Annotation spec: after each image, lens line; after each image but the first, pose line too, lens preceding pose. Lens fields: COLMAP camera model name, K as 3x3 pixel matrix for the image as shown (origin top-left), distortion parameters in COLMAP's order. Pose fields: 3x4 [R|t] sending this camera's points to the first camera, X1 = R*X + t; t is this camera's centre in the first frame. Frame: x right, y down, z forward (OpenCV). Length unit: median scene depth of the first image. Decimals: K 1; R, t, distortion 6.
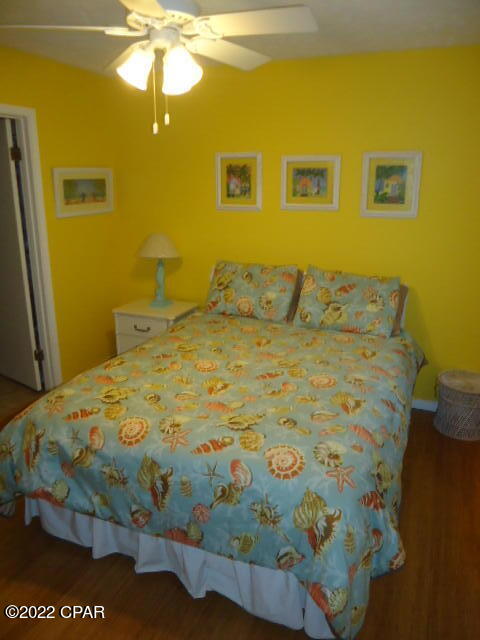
lens RADIAL K [[484.2, 0, 240.1], [0, 484.2, 310.0], [0, 0, 1]] dist [-0.063538, -0.000447]
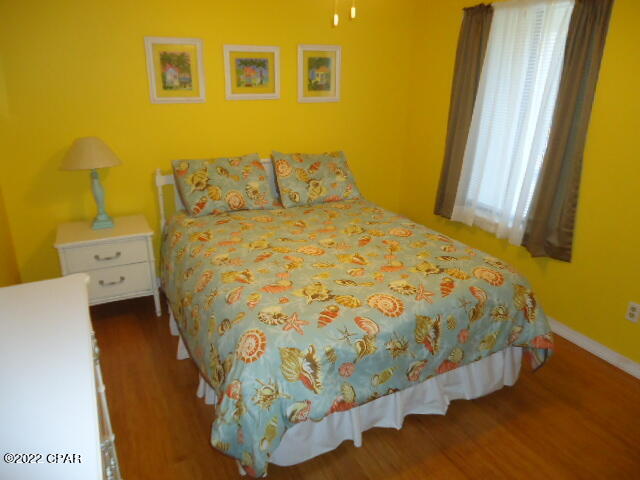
lens RADIAL K [[476.2, 0, 320.0], [0, 476.2, 240.0], [0, 0, 1]] dist [0.000749, 0.000256]
pose [[0.635471, -0.256464, 0.728287, -0.638195], [0.193277, 0.966032, 0.171541, -0.066154], [-0.747543, 0.031752, 0.663454, 0.225773]]
